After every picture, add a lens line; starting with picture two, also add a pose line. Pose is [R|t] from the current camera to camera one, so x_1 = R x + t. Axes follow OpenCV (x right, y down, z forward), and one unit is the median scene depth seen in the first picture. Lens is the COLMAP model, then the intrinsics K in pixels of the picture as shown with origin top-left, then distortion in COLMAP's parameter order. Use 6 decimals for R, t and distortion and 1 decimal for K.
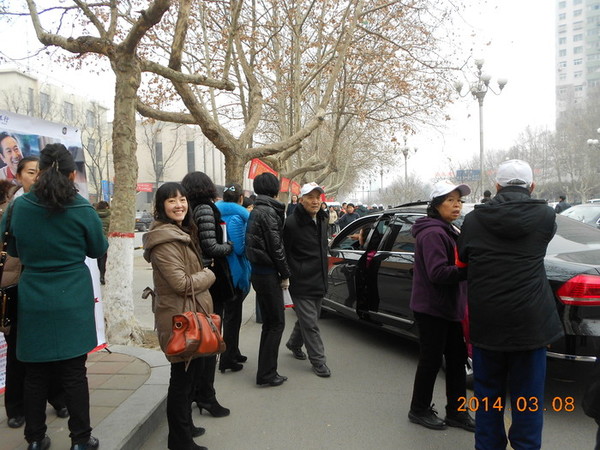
lens RADIAL K [[447.4, 0, 299.2], [0, 447.4, 225.5], [0, 0, 1]] dist [0.009586, 0.000128]
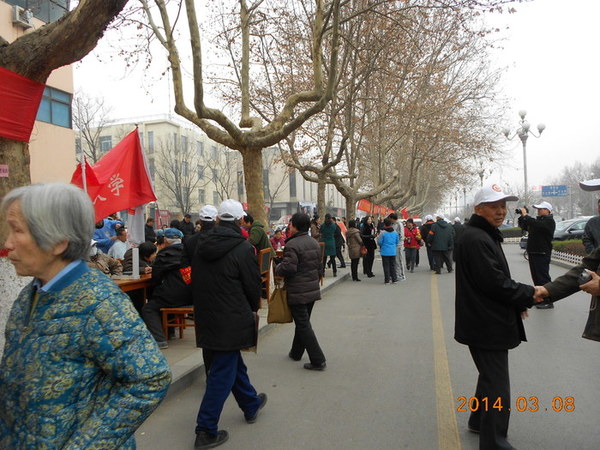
lens RADIAL K [[447.4, 0, 299.2], [0, 447.4, 225.5], [0, 0, 1]] dist [0.009586, 0.000128]
pose [[0.980571, -0.008093, -0.195996, 0.008551], [0.001145, 0.999368, -0.035539, 0.015444], [0.196160, 0.034624, 0.979960, -0.428932]]
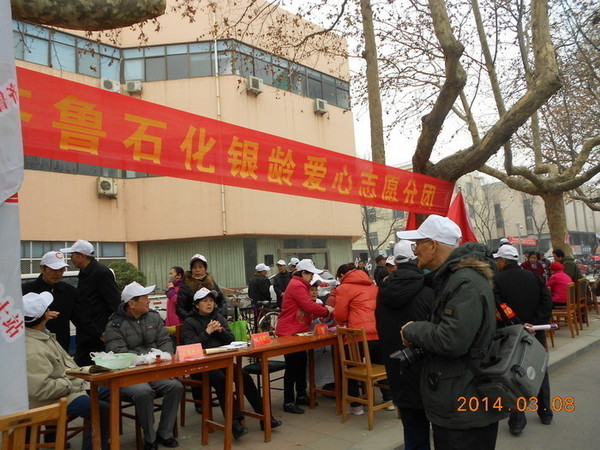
lens RADIAL K [[447.4, 0, 299.2], [0, 447.4, 225.5], [0, 0, 1]] dist [0.009586, 0.000128]
pose [[0.741328, -0.090793, -0.664973, -0.049293], [0.012257, 0.992474, -0.121844, 0.053099], [0.671031, 0.082176, 0.736861, -1.582676]]
